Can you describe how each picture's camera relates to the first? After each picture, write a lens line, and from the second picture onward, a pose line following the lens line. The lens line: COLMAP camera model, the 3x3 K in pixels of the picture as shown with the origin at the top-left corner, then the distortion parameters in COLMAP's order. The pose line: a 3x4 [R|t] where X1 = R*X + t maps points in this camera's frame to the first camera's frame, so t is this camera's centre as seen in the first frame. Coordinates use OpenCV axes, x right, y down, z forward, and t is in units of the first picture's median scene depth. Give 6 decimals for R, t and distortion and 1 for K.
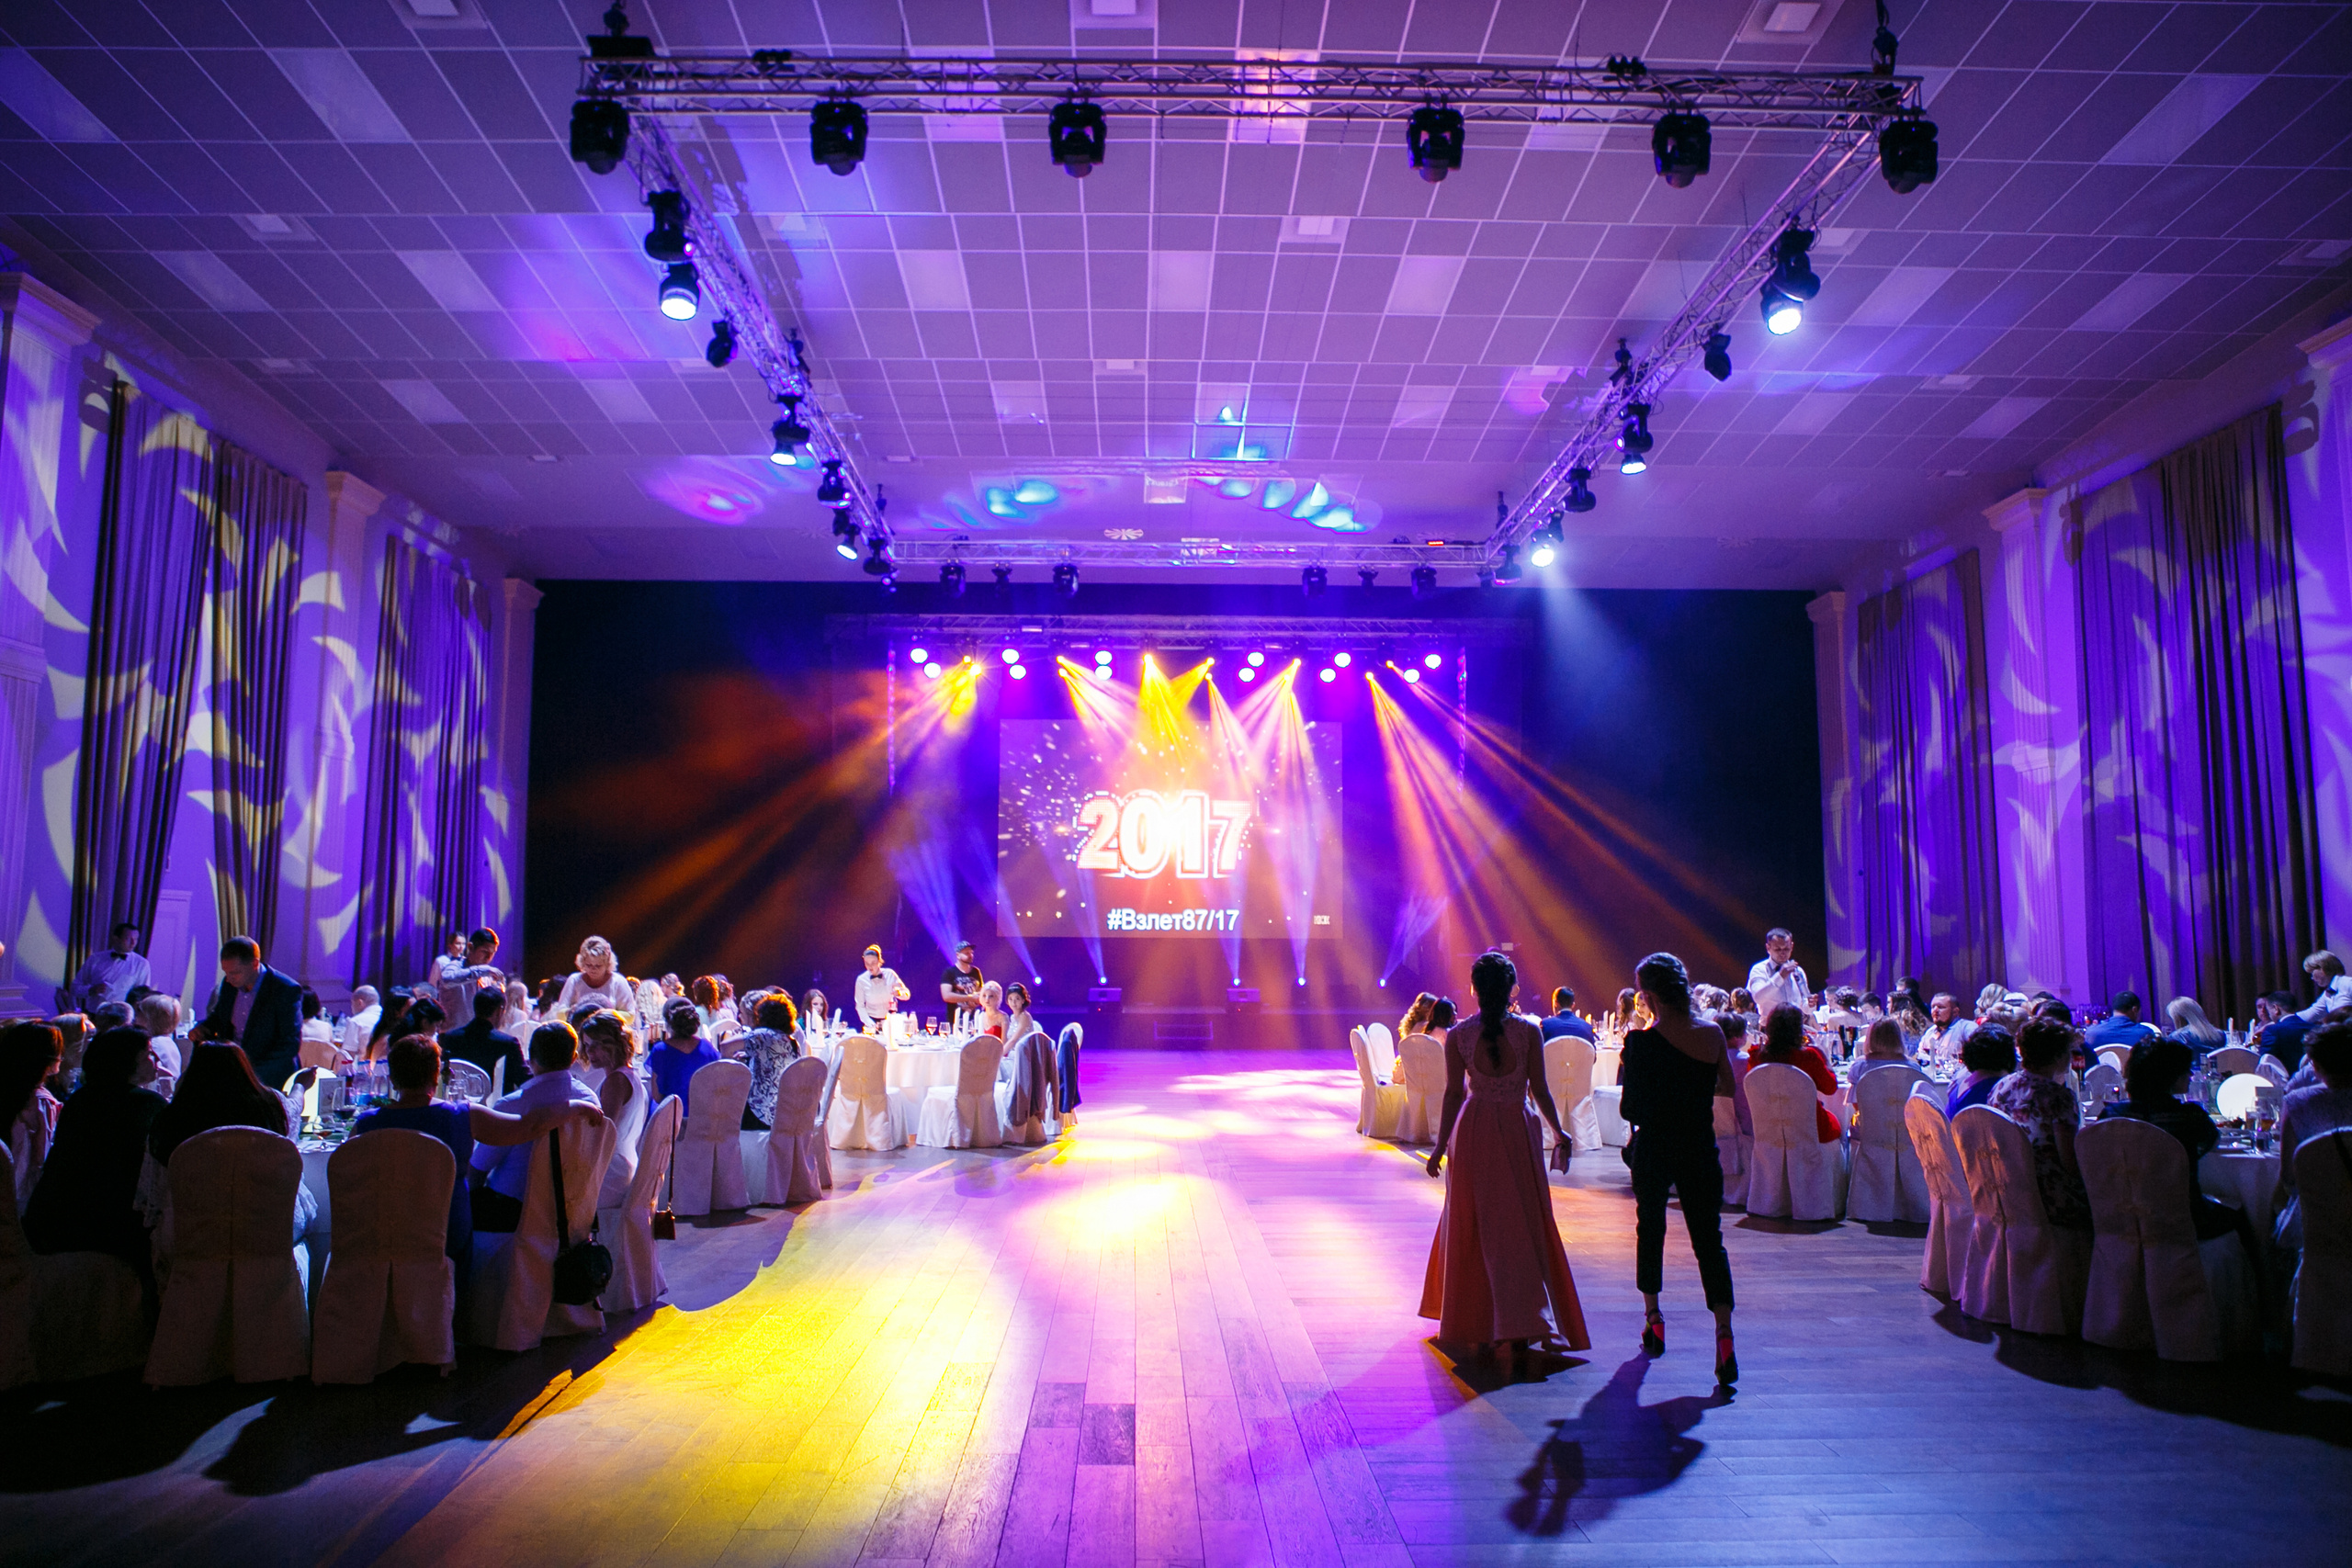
lens RADIAL K [[1707.6, 0, 1041.5], [0, 1707.6, 876.1], [0, 0, 1]] dist [-0.078129, 0.051139]
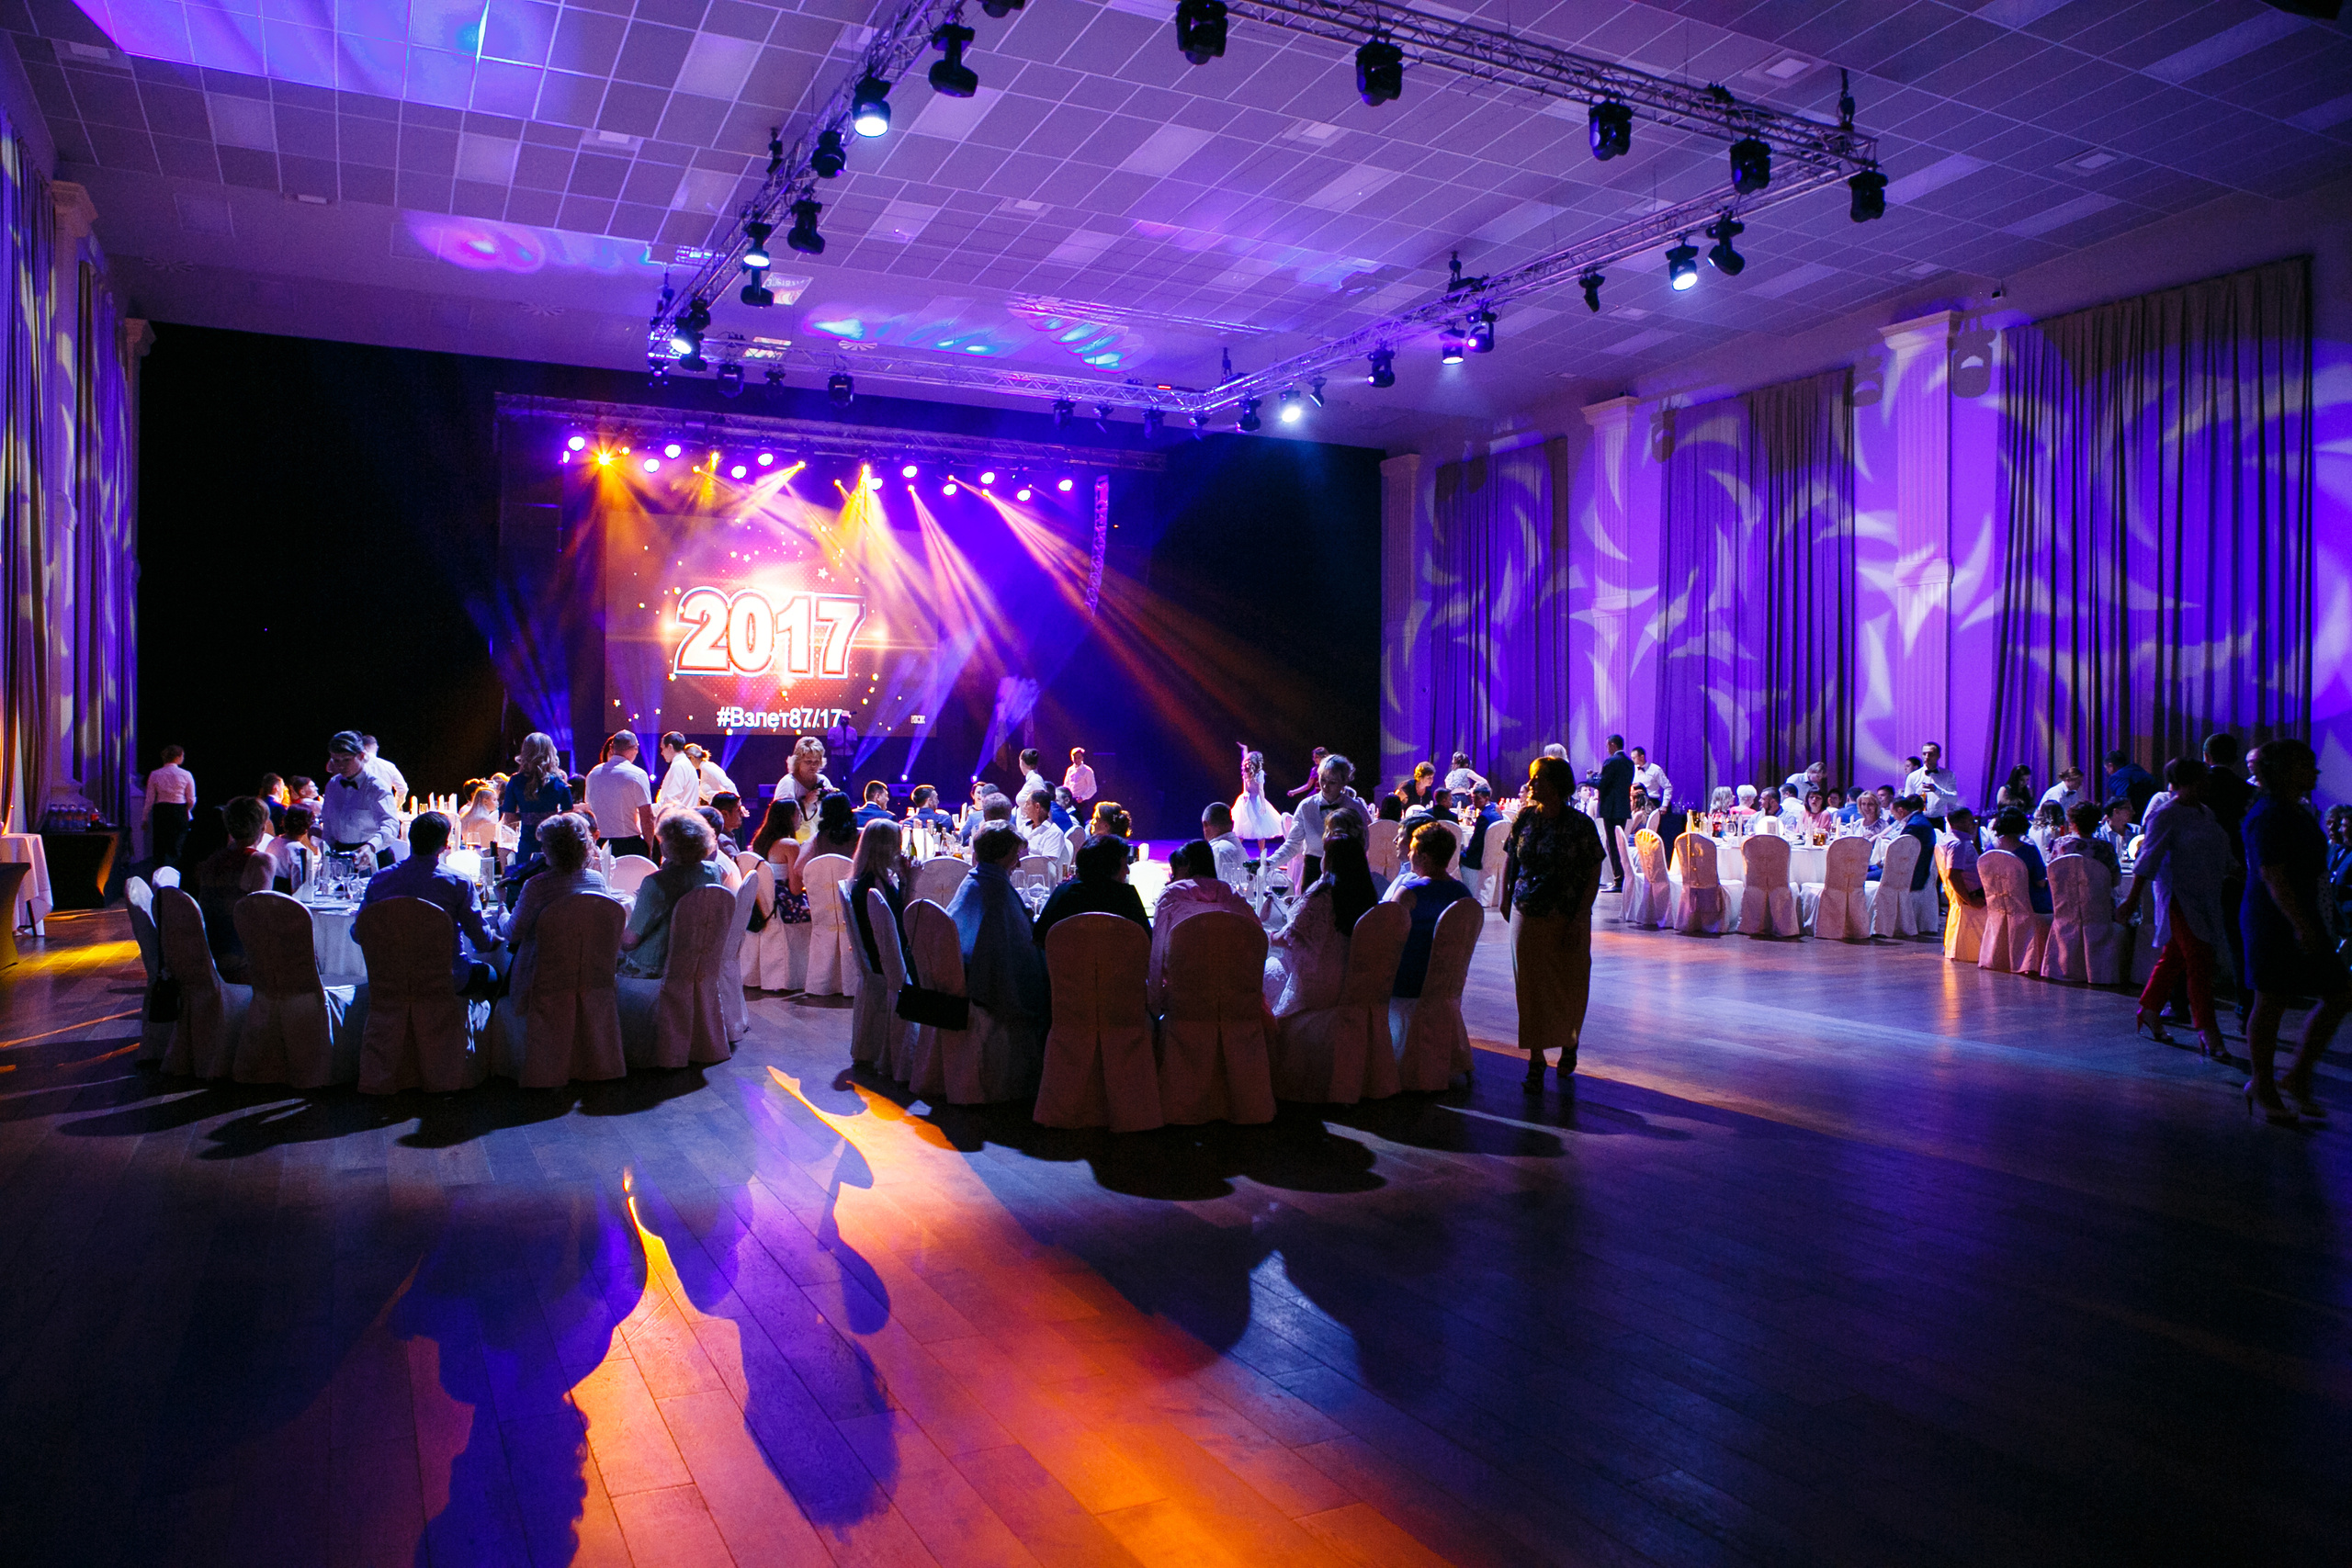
lens RADIAL K [[1700.5, 0, 1132.4], [0, 1700.5, 820.6], [0, 0, 1]] dist [-0.079875, 0.059487]
pose [[0.885480, -0.018176, 0.464323, -0.309625], [-0.022418, 0.996400, 0.081756, -0.001380], [-0.464137, -0.082802, 0.881885, -0.003304]]
